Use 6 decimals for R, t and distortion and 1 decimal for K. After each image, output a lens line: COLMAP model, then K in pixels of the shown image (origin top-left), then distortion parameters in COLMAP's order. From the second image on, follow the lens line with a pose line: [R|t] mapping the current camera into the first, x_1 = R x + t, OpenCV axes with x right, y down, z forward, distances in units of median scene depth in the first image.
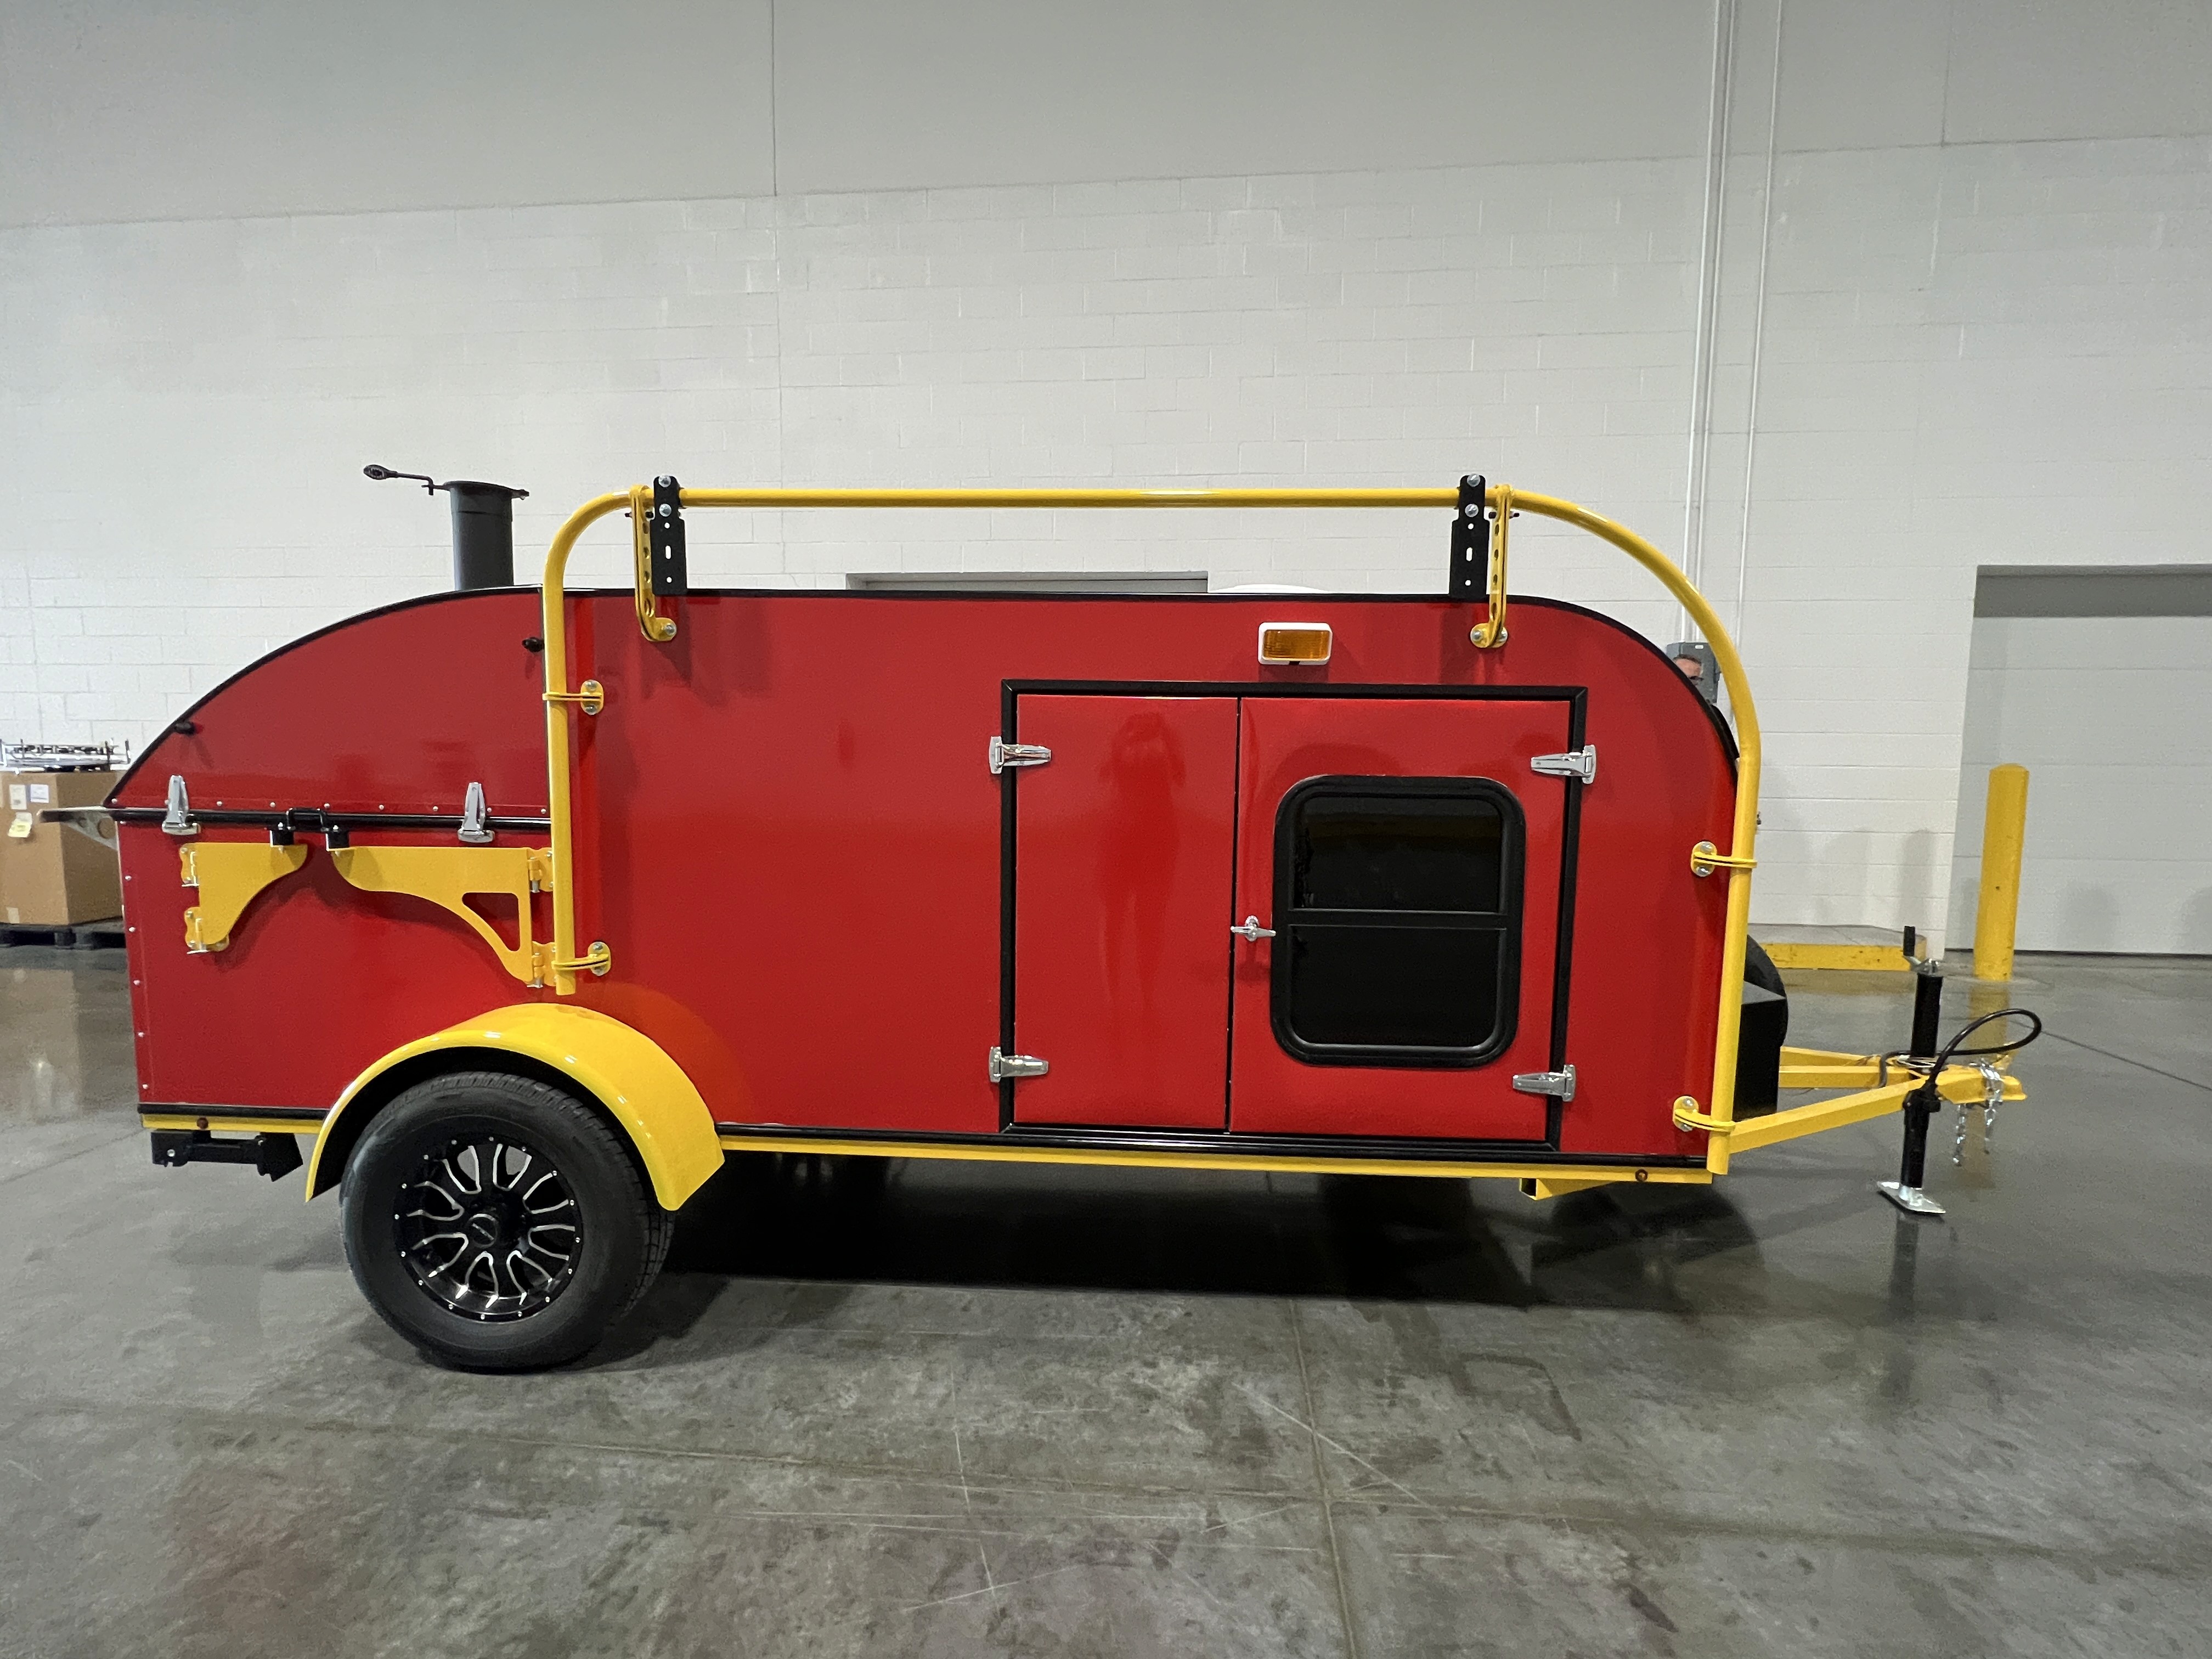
lens RADIAL K [[962.3, 0, 1106.0], [0, 962.3, 797.0], [0, 0, 1]] dist [-0.009707, -0.000532]
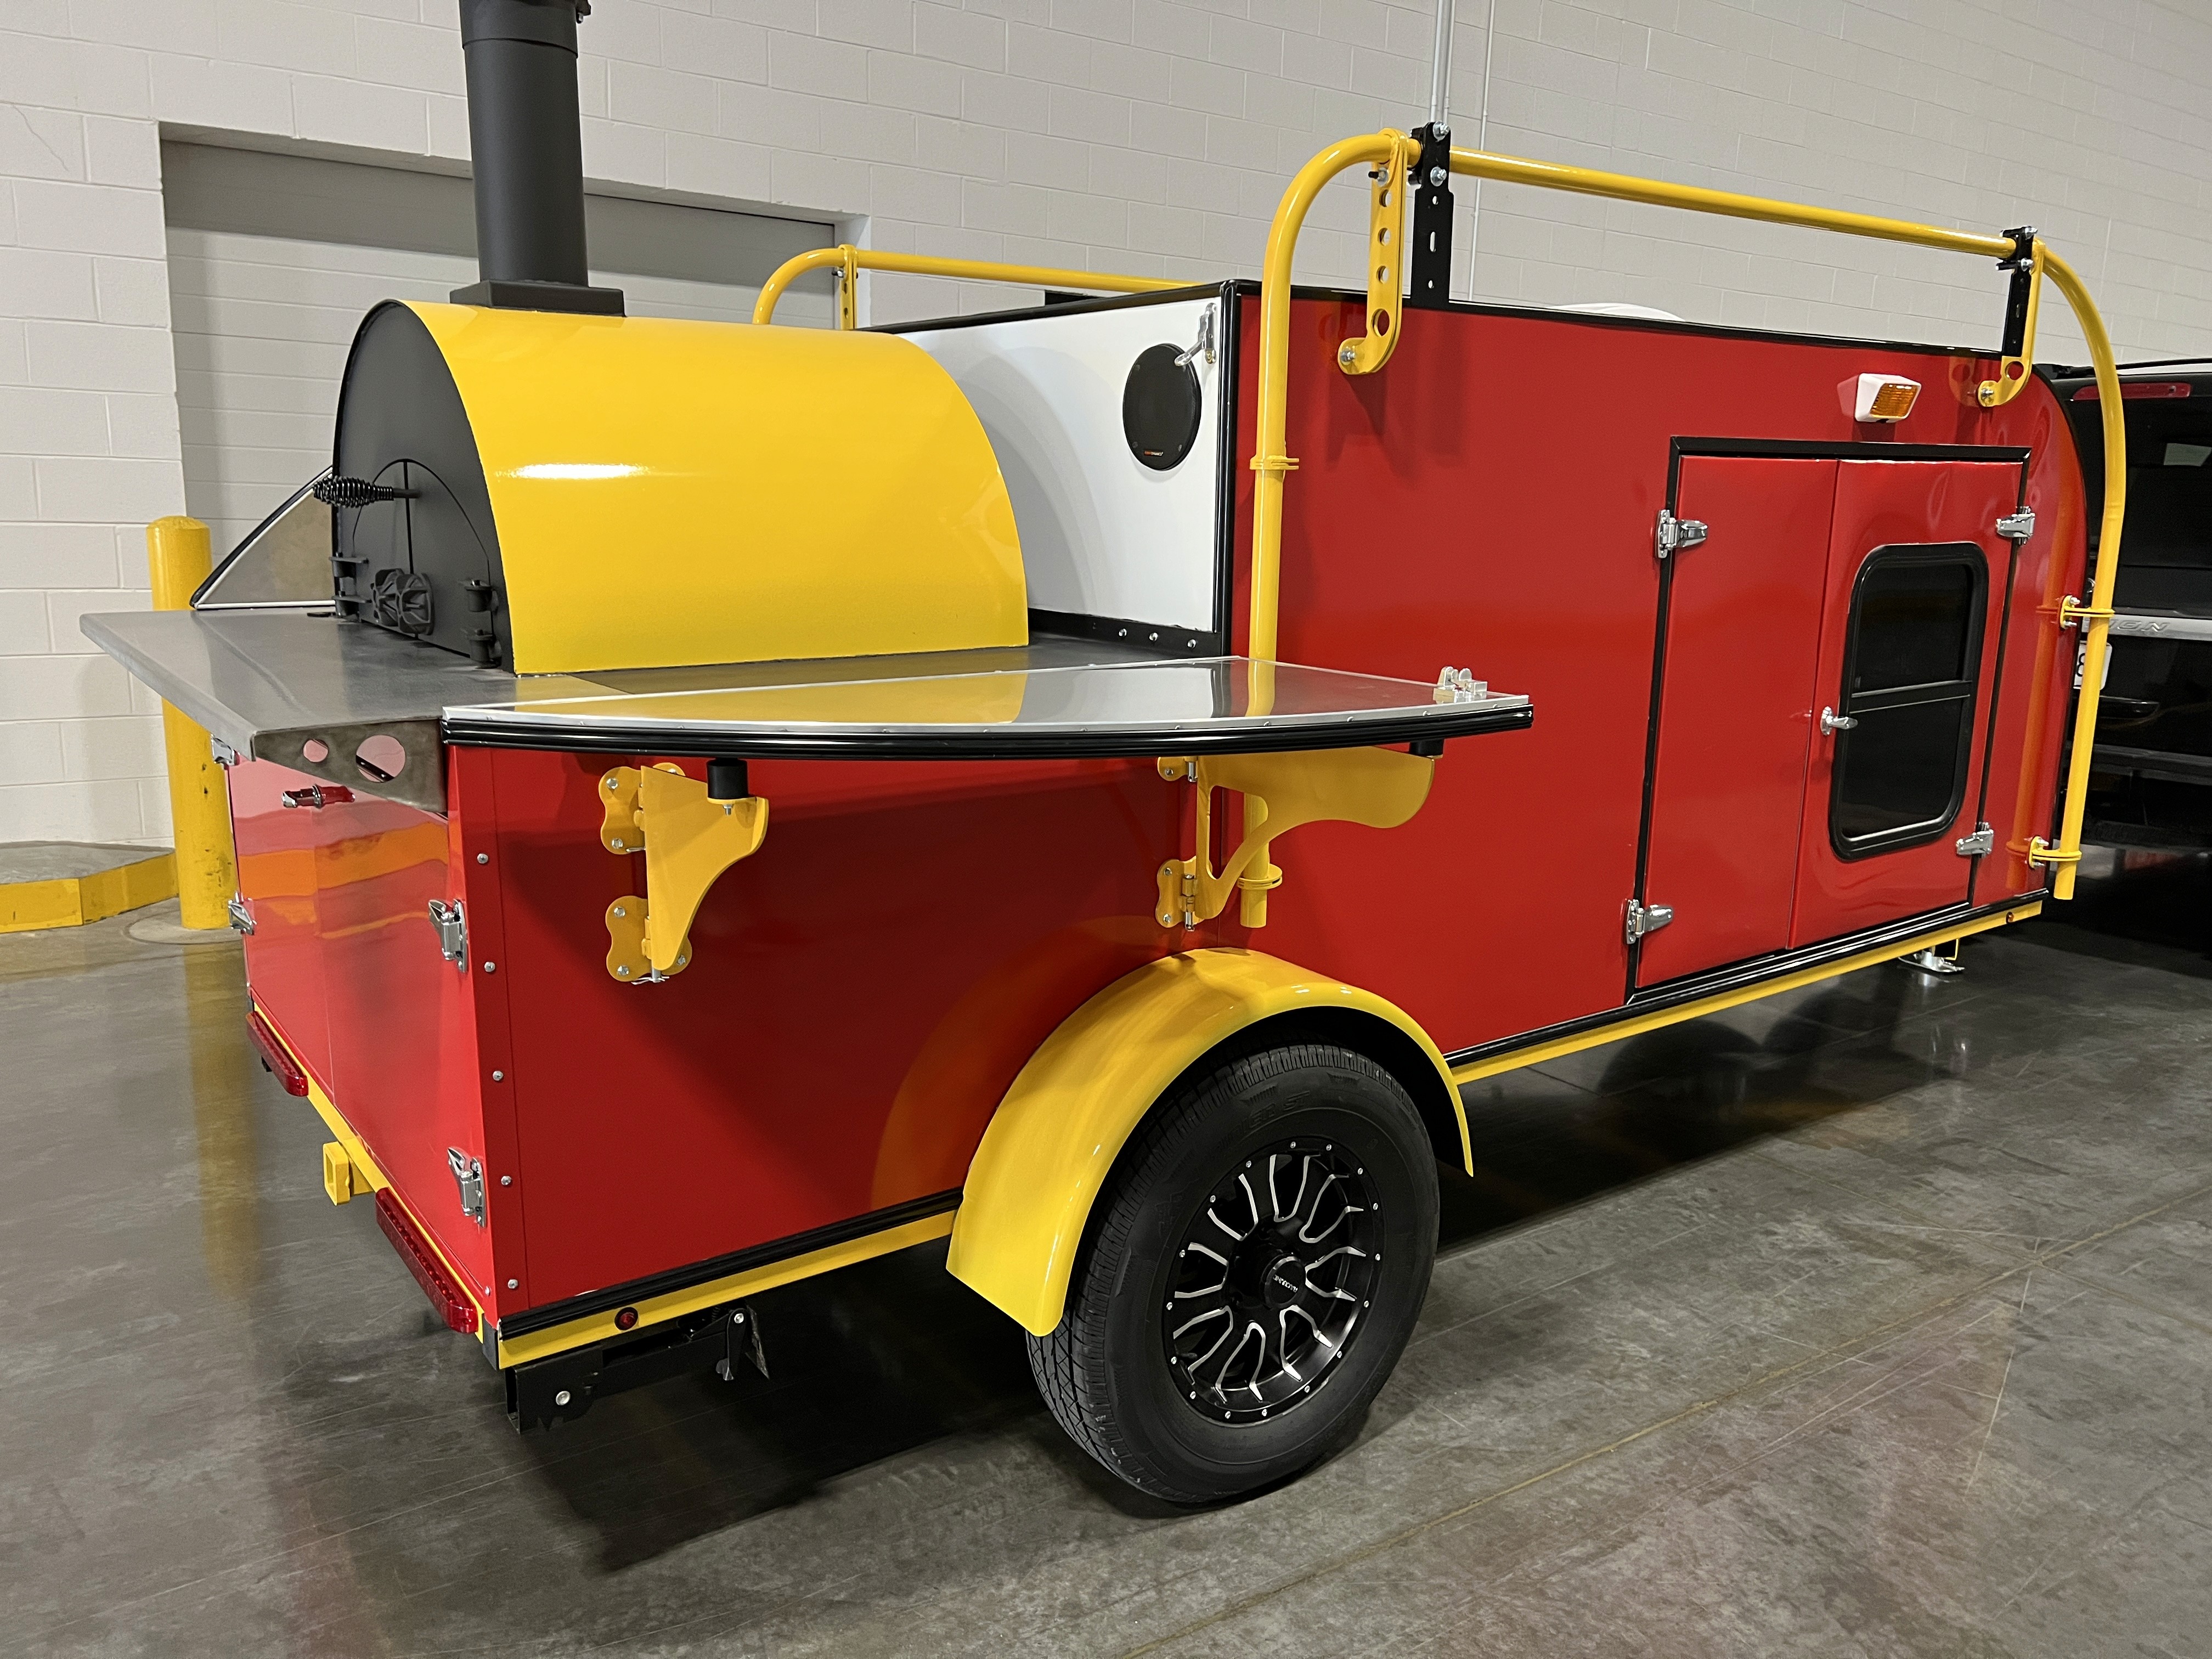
lens RADIAL K [[1698.2, 0, 1106.0], [0, 1698.2, 829.5], [0, 0, 1]] dist [0.072143, -0.100129]
pose [[0.801331, -0.132270, 0.583415, -1.367853], [0.052872, 0.987093, 0.151169, -0.044117], [-0.595880, -0.090290, 0.797982, 0.148118]]
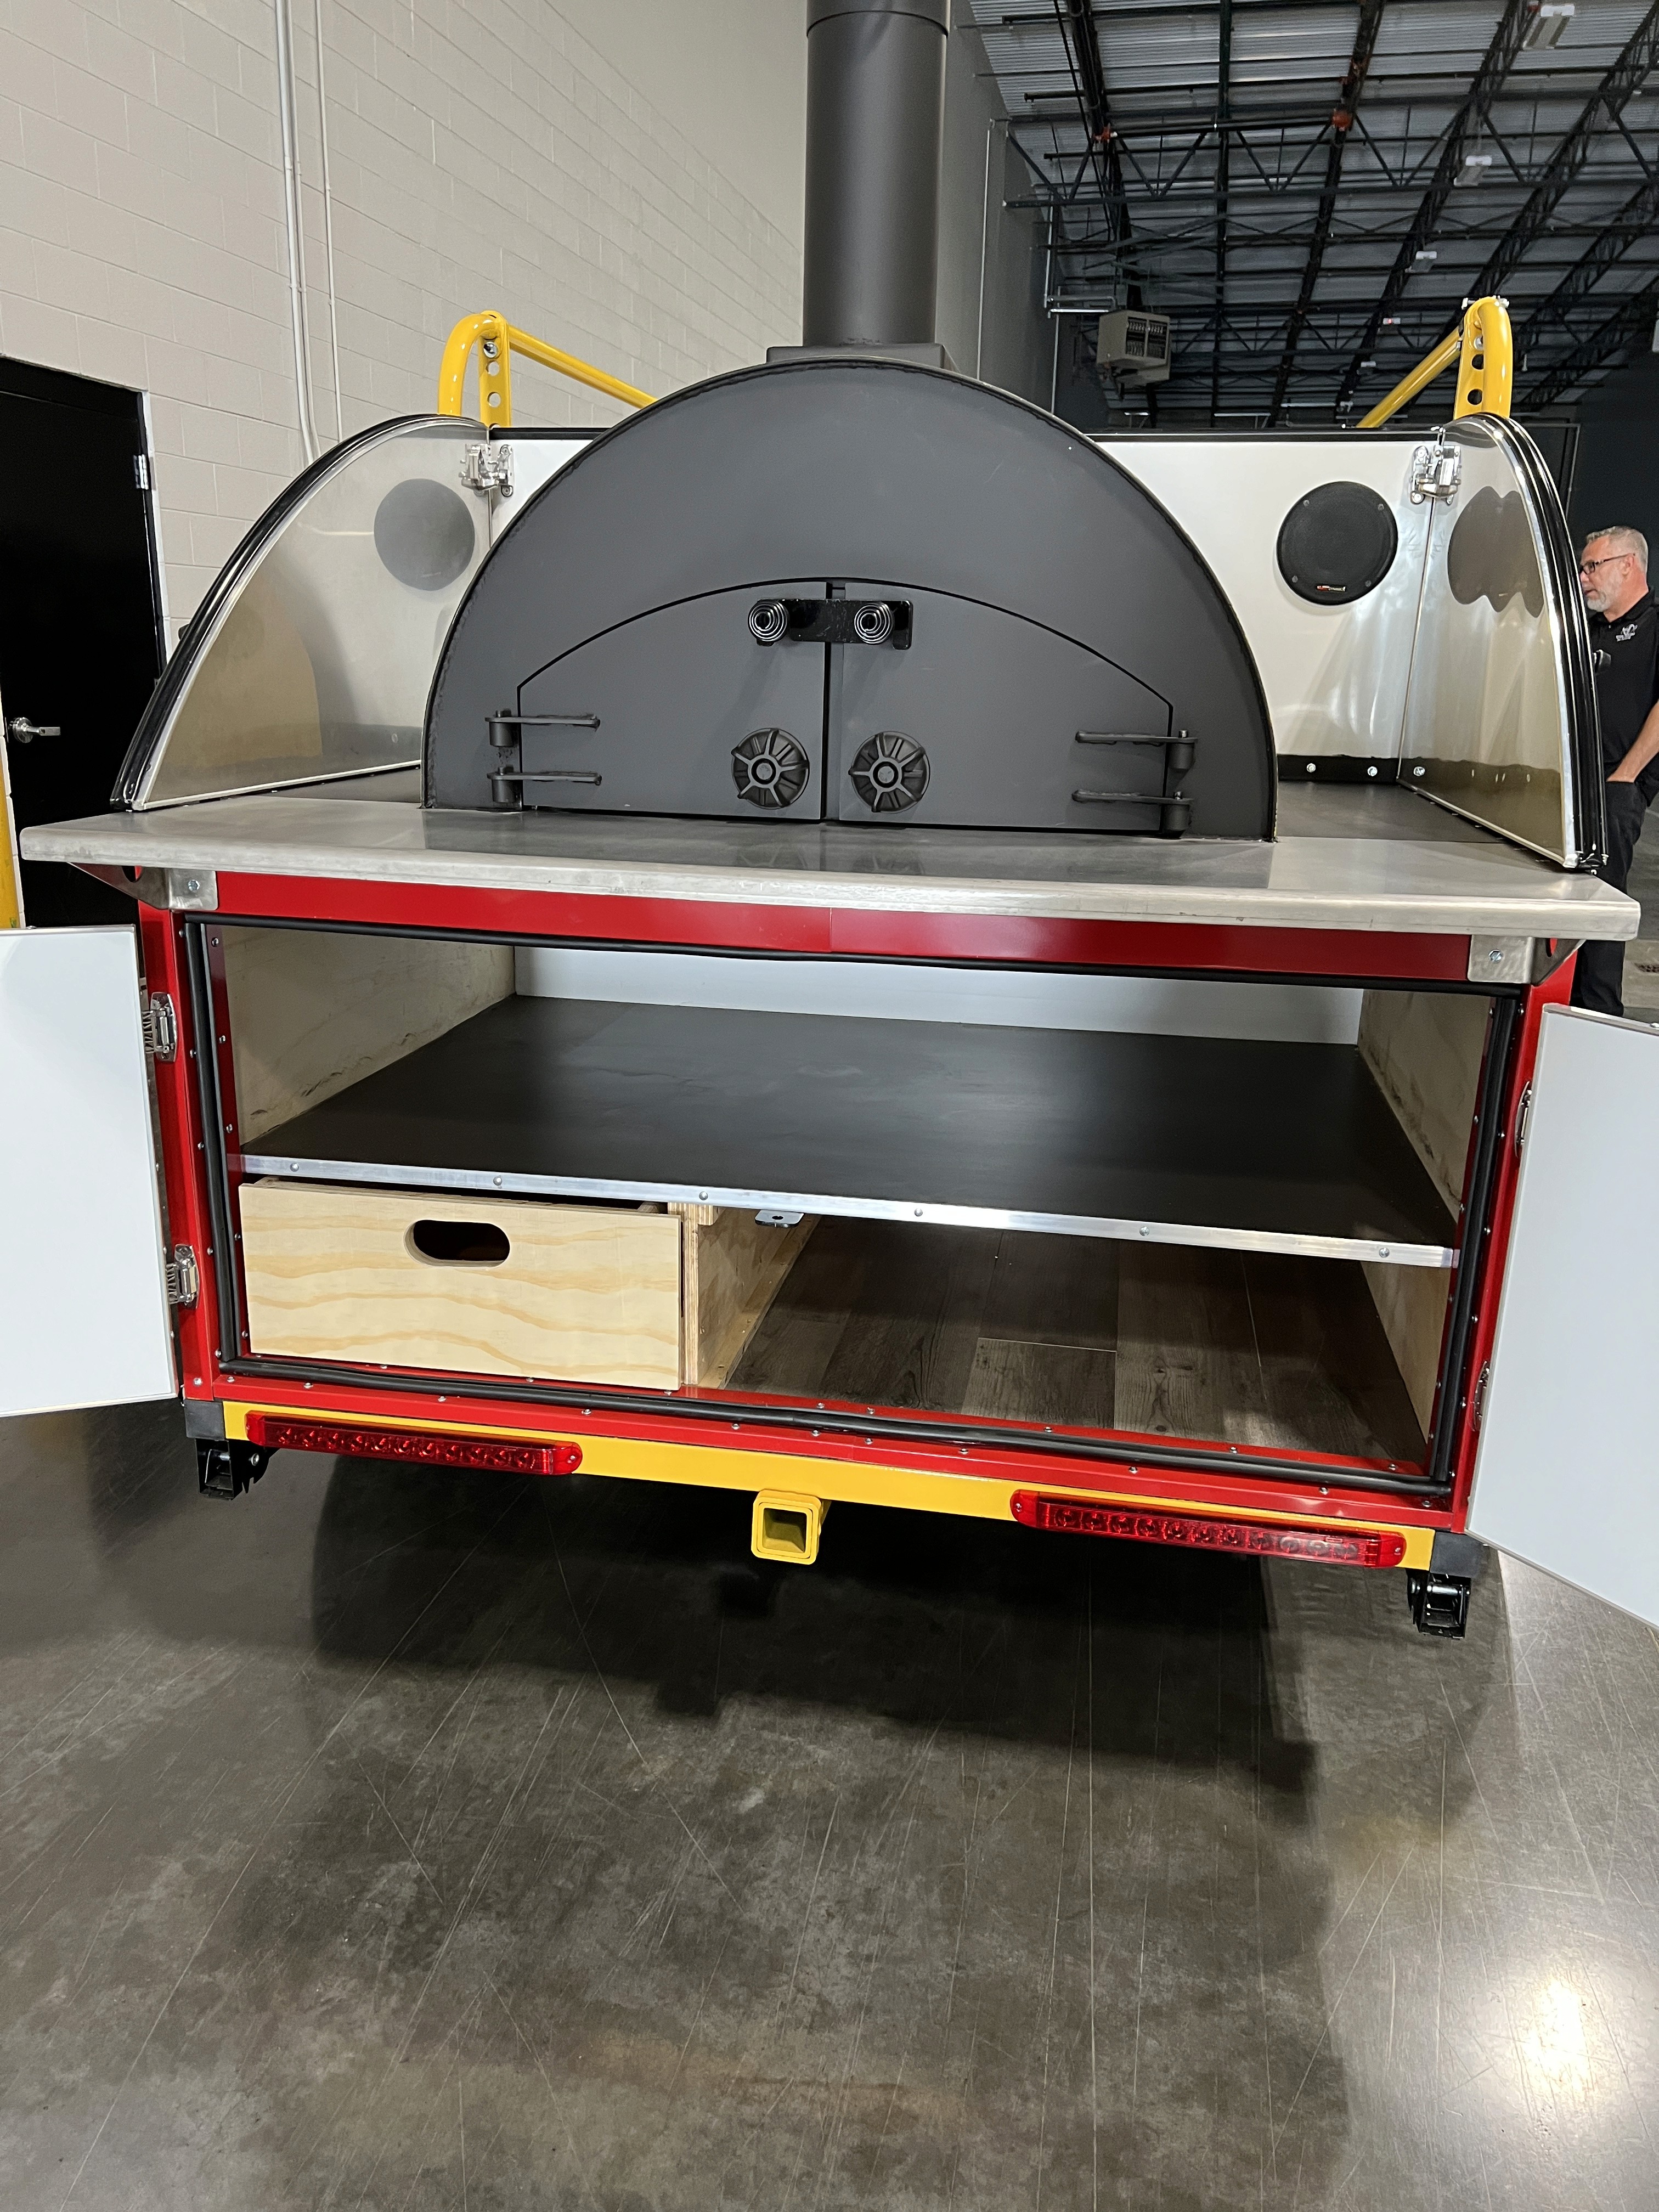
lens RADIAL K [[1776.3, 0, 827.1], [0, 1776.3, 1073.1], [0, 0, 1]] dist [0.086704, -0.084907]
pose [[0.137809, -0.254189, 0.957286, -1.992049], [0.058318, 0.966913, 0.248350, -0.126769], [-0.988740, 0.021602, 0.148073, 1.265916]]
